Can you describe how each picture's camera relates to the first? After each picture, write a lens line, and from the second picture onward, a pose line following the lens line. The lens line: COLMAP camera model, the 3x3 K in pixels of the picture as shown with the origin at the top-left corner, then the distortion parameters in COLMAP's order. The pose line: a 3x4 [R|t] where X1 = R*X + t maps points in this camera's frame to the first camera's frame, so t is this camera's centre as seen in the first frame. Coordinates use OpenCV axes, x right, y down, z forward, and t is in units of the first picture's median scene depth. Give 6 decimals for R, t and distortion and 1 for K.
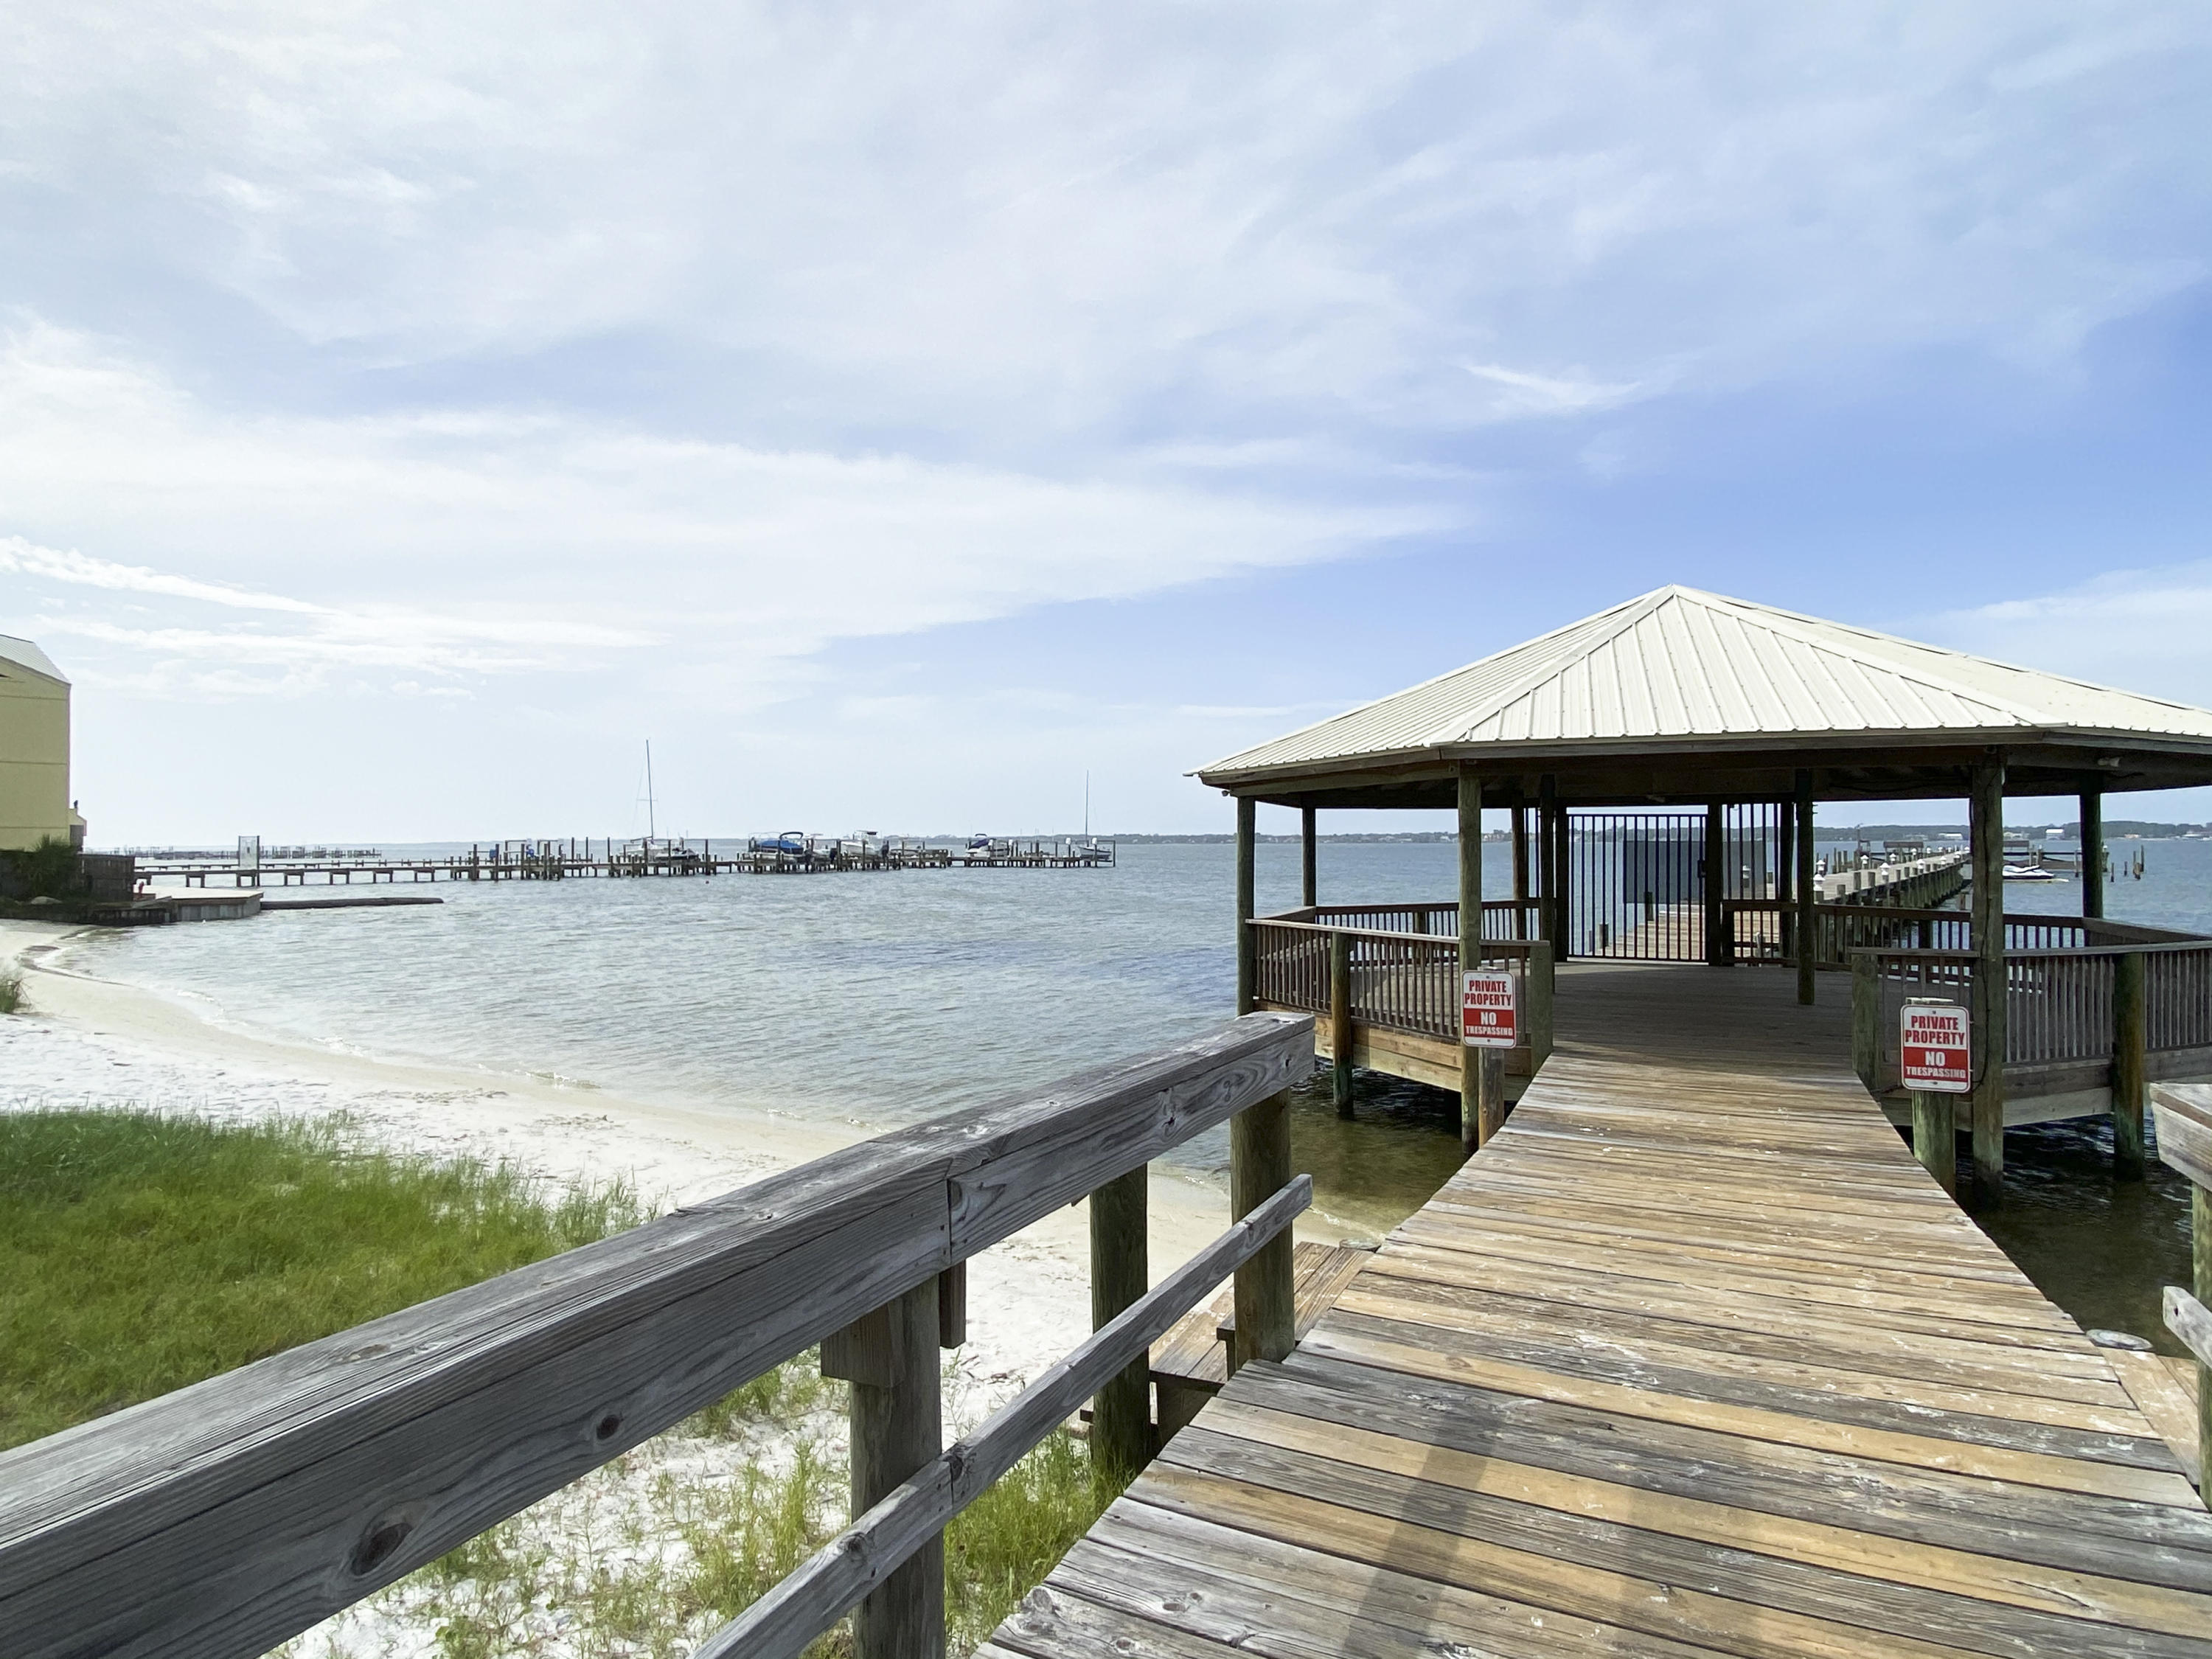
lens RADIAL K [[1225.5, 0, 1028.3], [0, 1225.5, 819.0], [0, 0, 1]] dist [-0.019259, -0.016635]
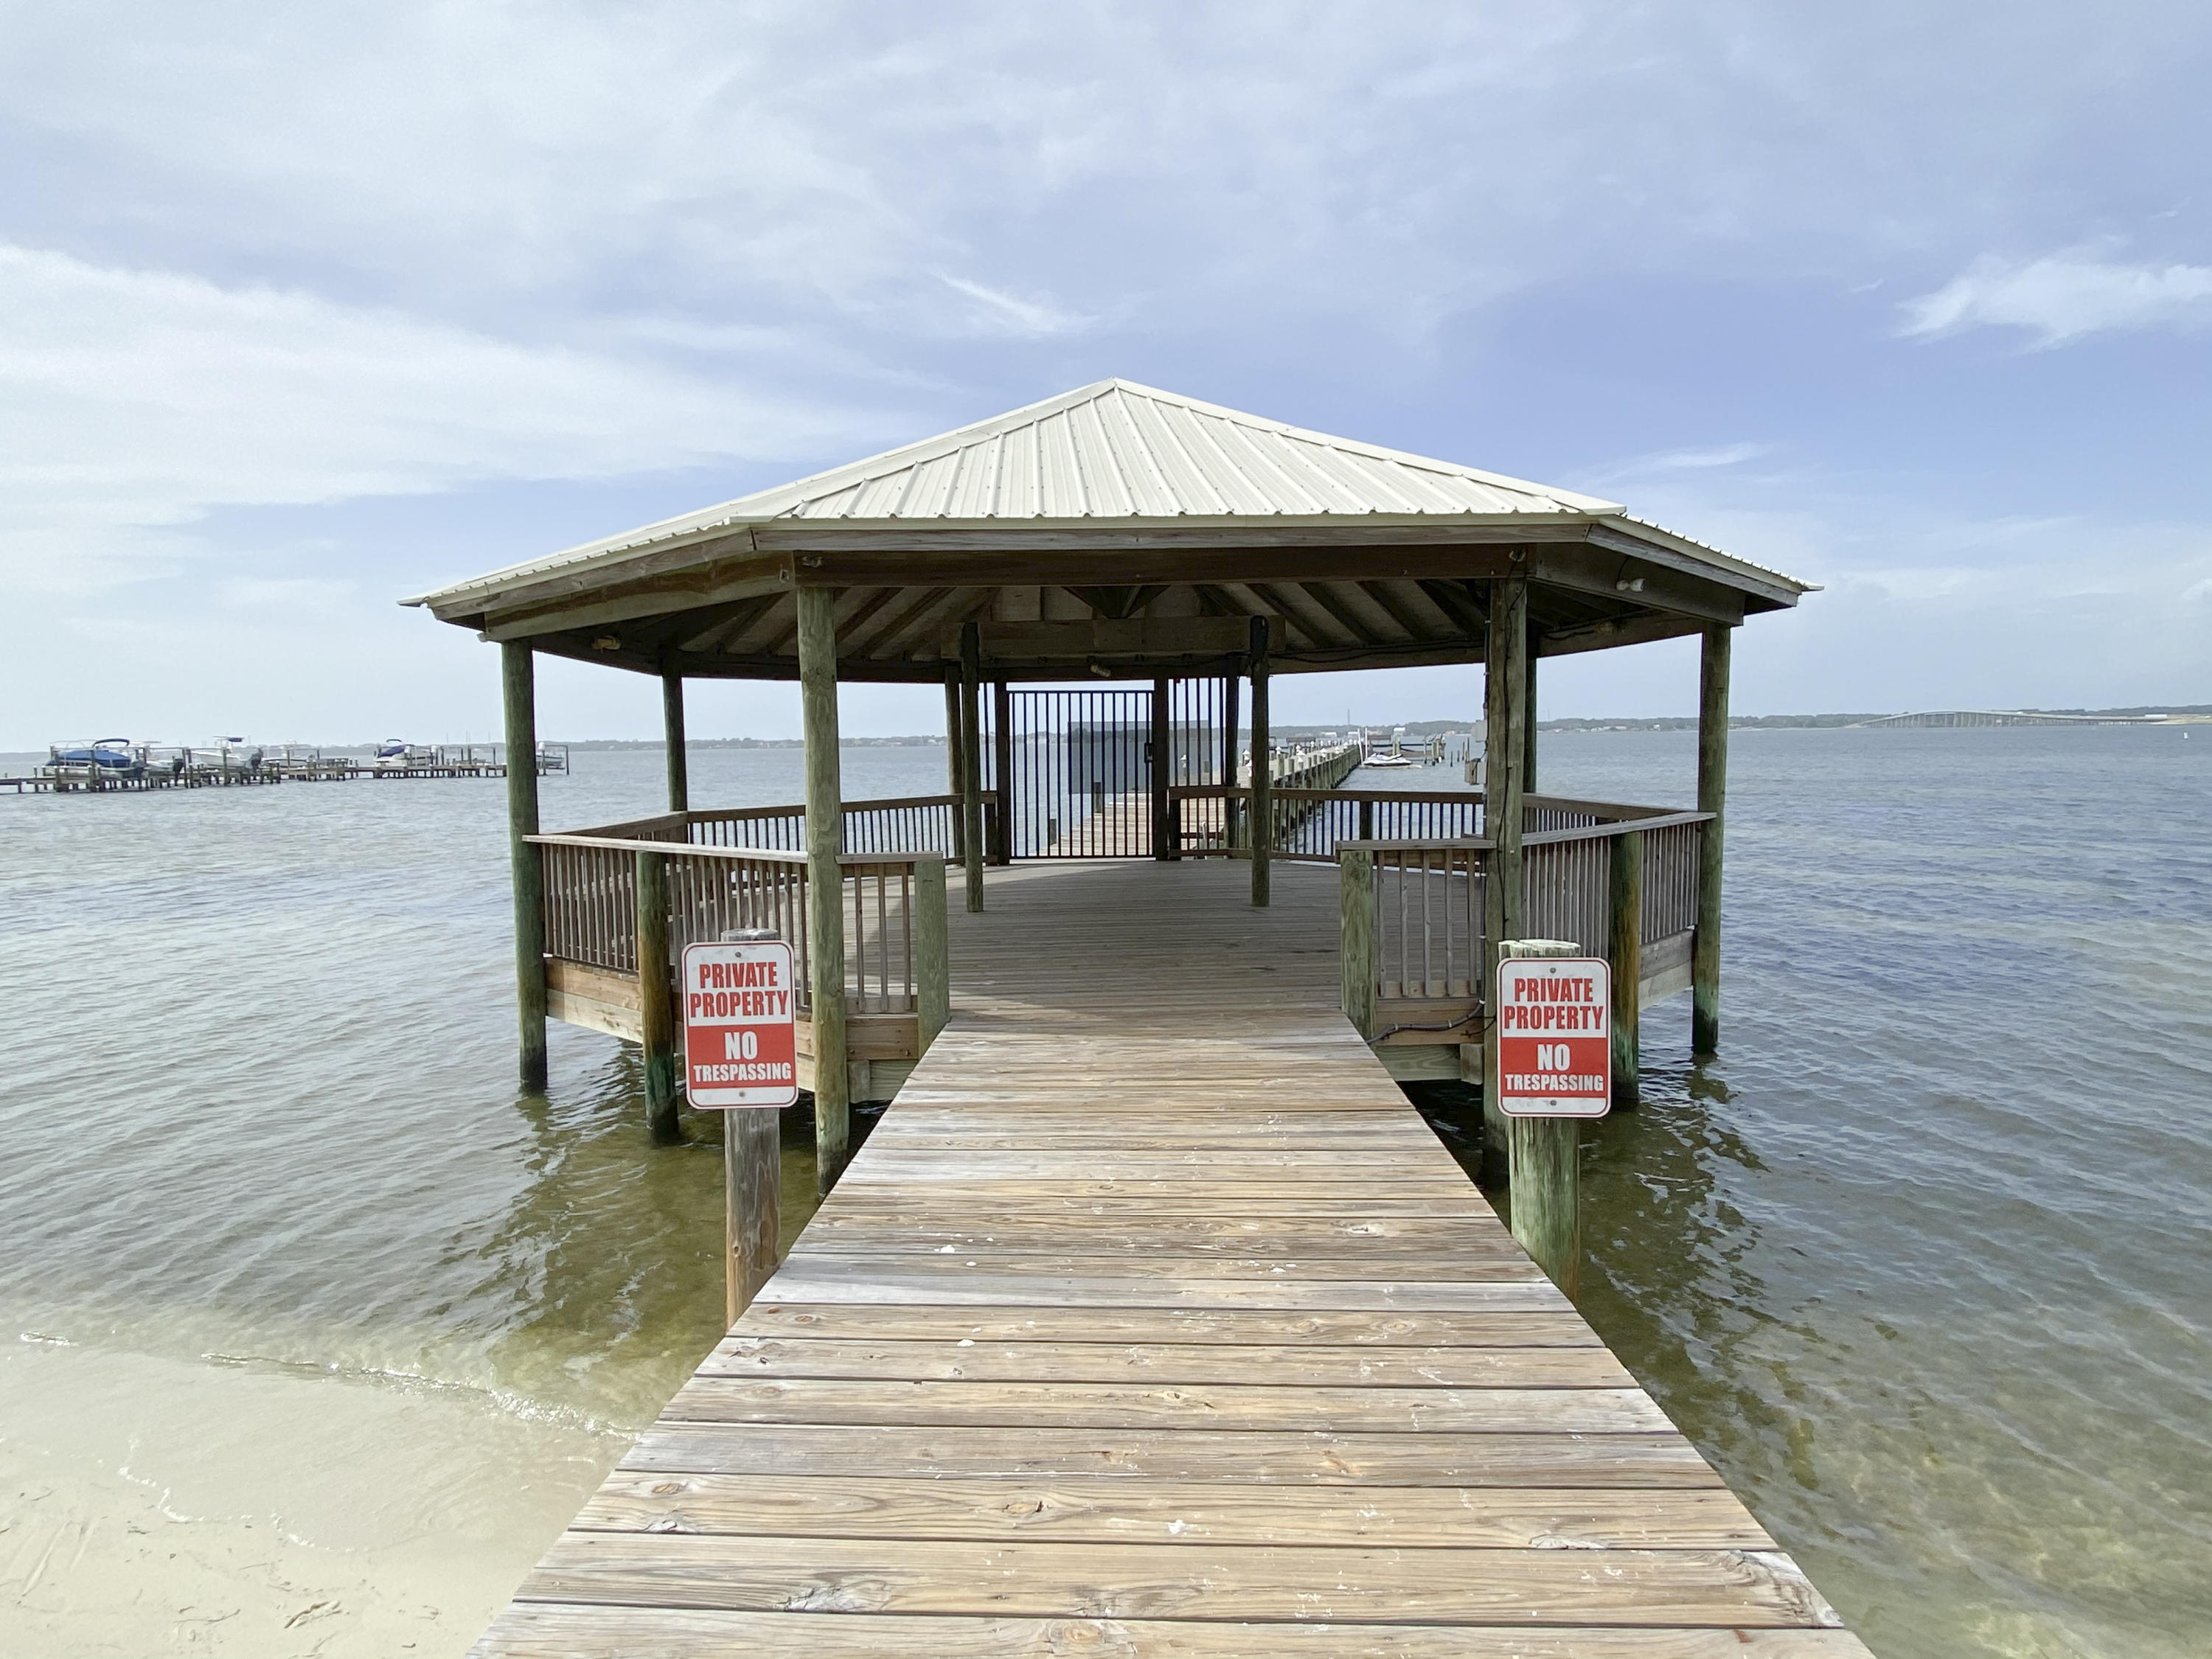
lens RADIAL K [[1162.1, 0, 1106.0], [0, 1162.1, 829.5], [0, 0, 1]] dist [0.000776, -0.000167]
pose [[0.891136, -0.044528, 0.451546, 0.134123], [0.004708, 0.996027, 0.088928, 0.020335], [-0.453712, -0.077121, 0.887805, 0.244641]]
